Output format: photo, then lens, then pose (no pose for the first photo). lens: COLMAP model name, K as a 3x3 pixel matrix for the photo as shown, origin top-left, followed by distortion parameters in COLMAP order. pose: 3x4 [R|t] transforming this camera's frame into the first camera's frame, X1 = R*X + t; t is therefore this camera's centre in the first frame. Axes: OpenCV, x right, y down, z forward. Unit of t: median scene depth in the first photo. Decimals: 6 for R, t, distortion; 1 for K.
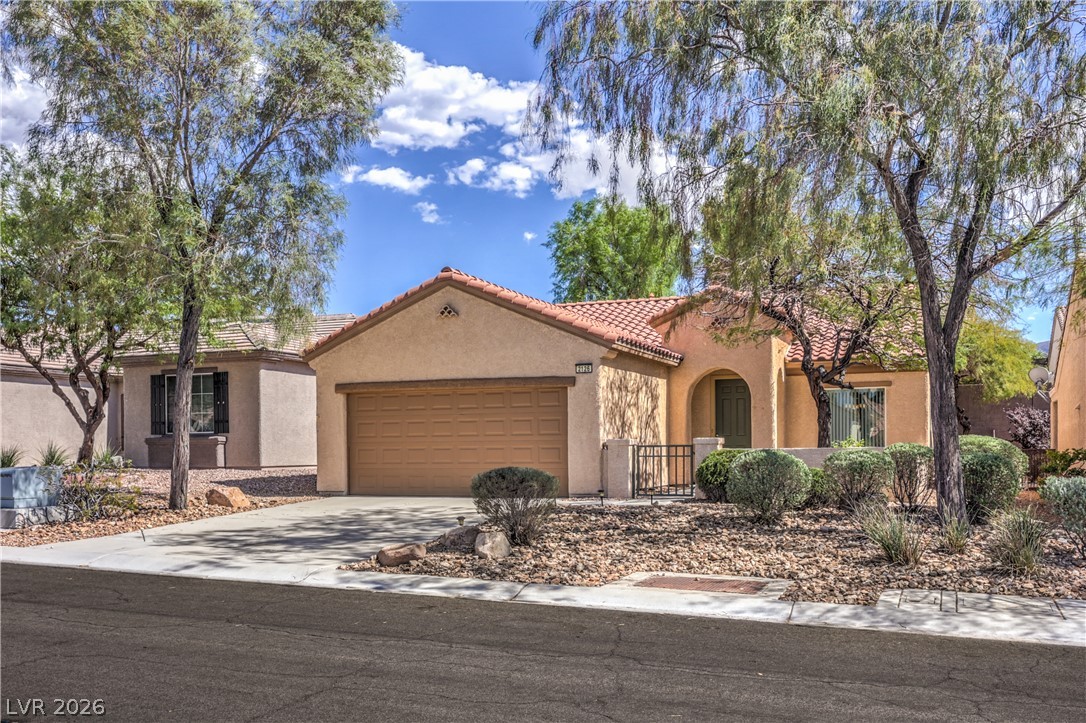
lens RADIAL K [[1070.4, 0, 543.0], [0, 1070.4, 361.5], [0, 0, 1]] dist [-0.012435, -0.007611]
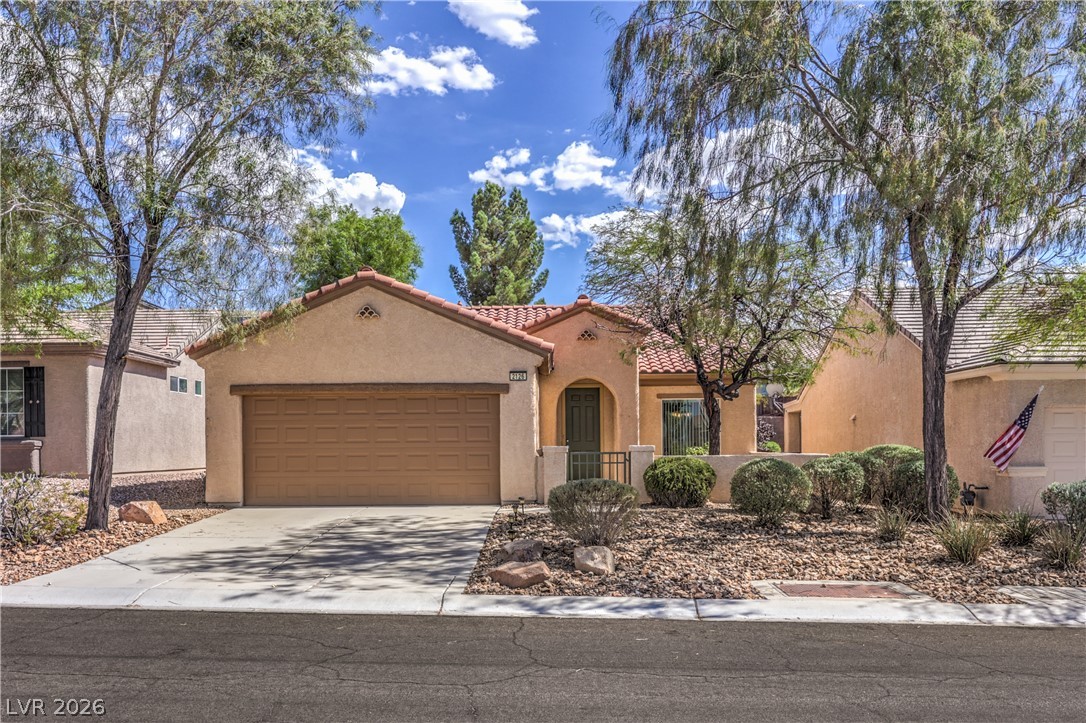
lens RADIAL K [[1002.9, 0, 543.0], [0, 1002.9, 361.5], [0, 0, 1]] dist [-0.000235, -0.006222]
pose [[0.931775, 0.031308, 0.361684, -0.268309], [-0.029792, 0.999508, -0.009768, 0.001388], [-0.361812, -0.001674, 0.932250, 0.106334]]
